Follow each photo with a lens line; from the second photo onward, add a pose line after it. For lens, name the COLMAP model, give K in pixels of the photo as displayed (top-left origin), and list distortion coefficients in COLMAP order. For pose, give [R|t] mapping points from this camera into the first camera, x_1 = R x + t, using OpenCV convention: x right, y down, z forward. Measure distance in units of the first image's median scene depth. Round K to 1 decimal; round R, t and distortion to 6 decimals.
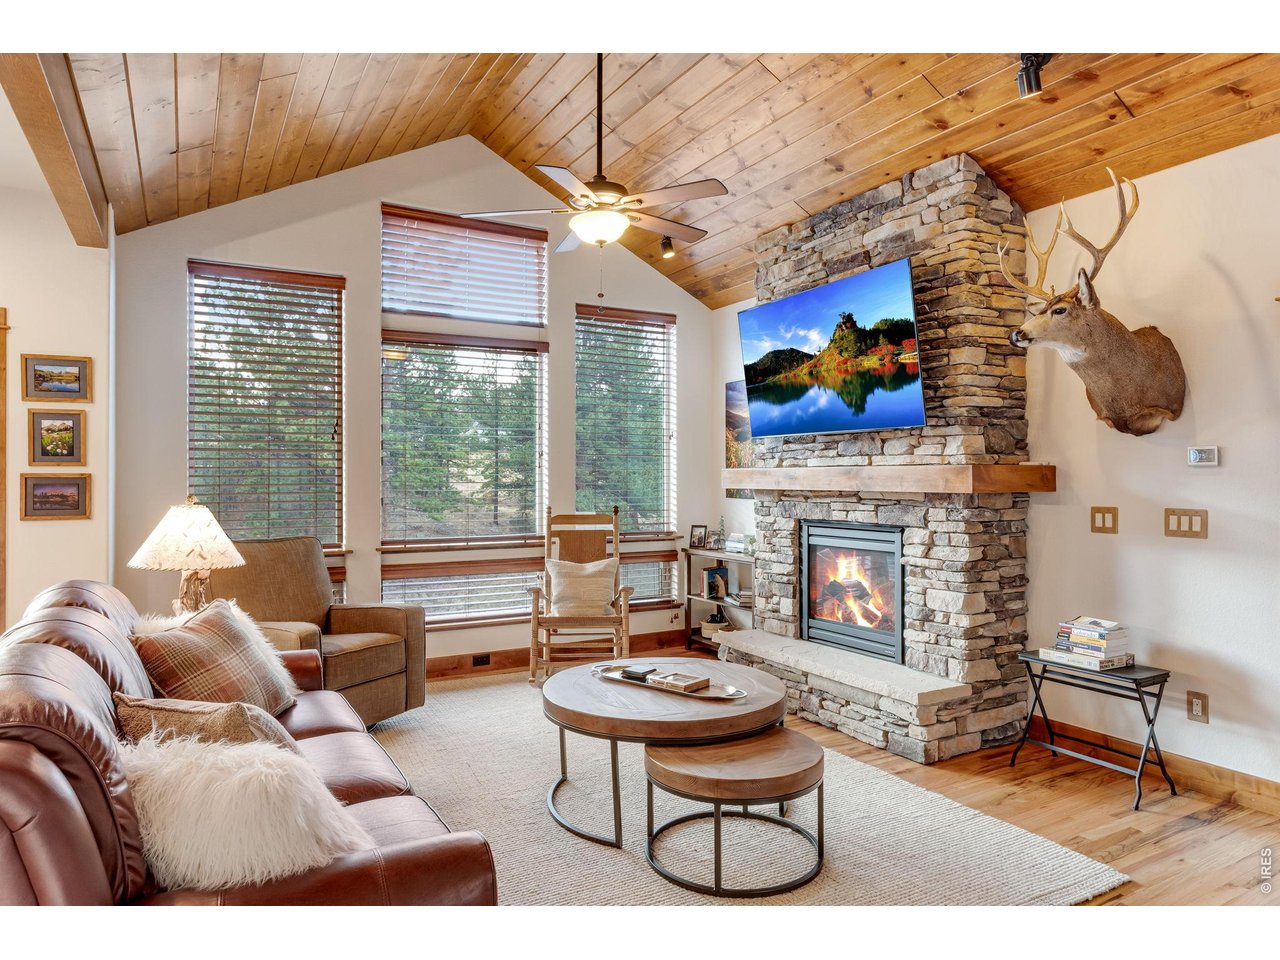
lens RADIAL K [[796.5, 0, 639.1], [0, 796.5, 470.8], [0, 0, 1]] dist [-0.001029, 0.000169]
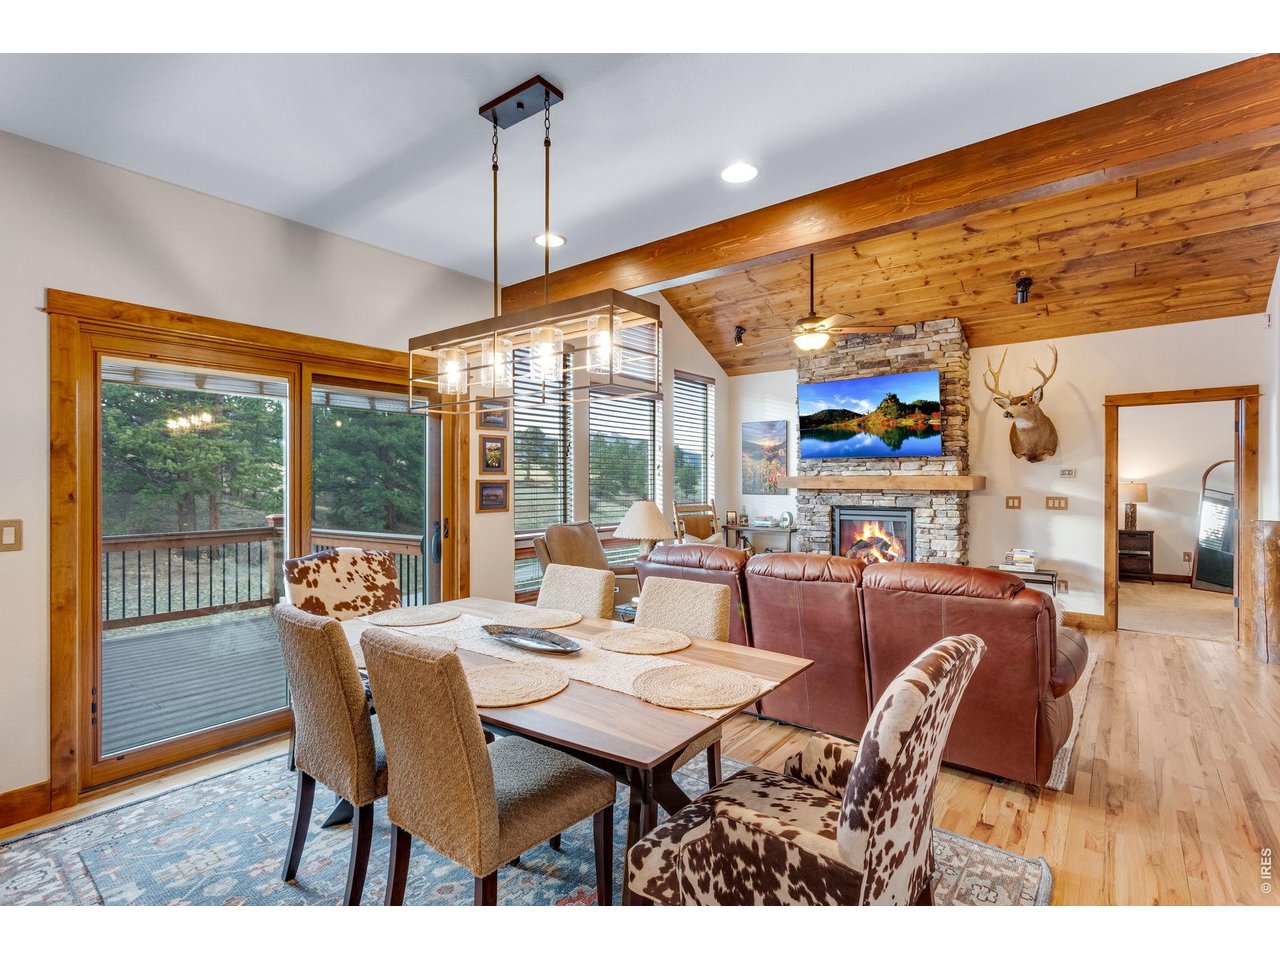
lens RADIAL K [[610.0, 0, 635.7], [0, 610.0, 479.0], [0, 0, 1]] dist [0.000979, 0.000690]
pose [[0.931085, 0.001253, 0.364799, -0.843718], [-0.003669, 0.999976, 0.005931, -0.005115], [-0.364783, -0.006861, 0.931067, -0.115146]]
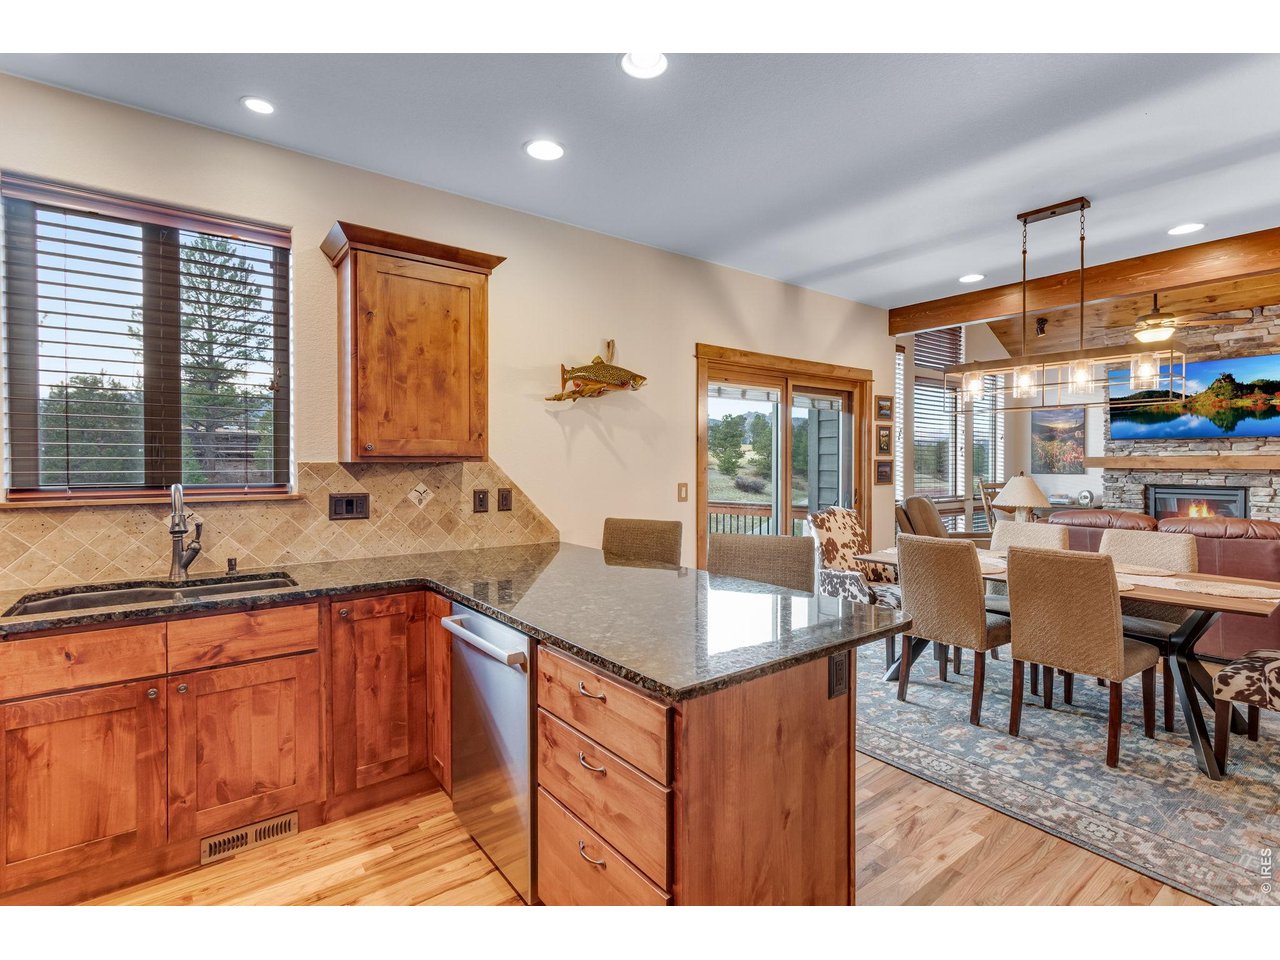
lens RADIAL K [[613.1, 0, 640.4], [0, 613.1, 466.9], [0, 0, 1]] dist [0.002438, 0.001766]
pose [[0.992005, -0.000572, 0.126197, -1.392128], [-0.001628, 0.999848, 0.017331, -0.003311], [-0.126188, -0.017398, 0.991854, -0.325980]]
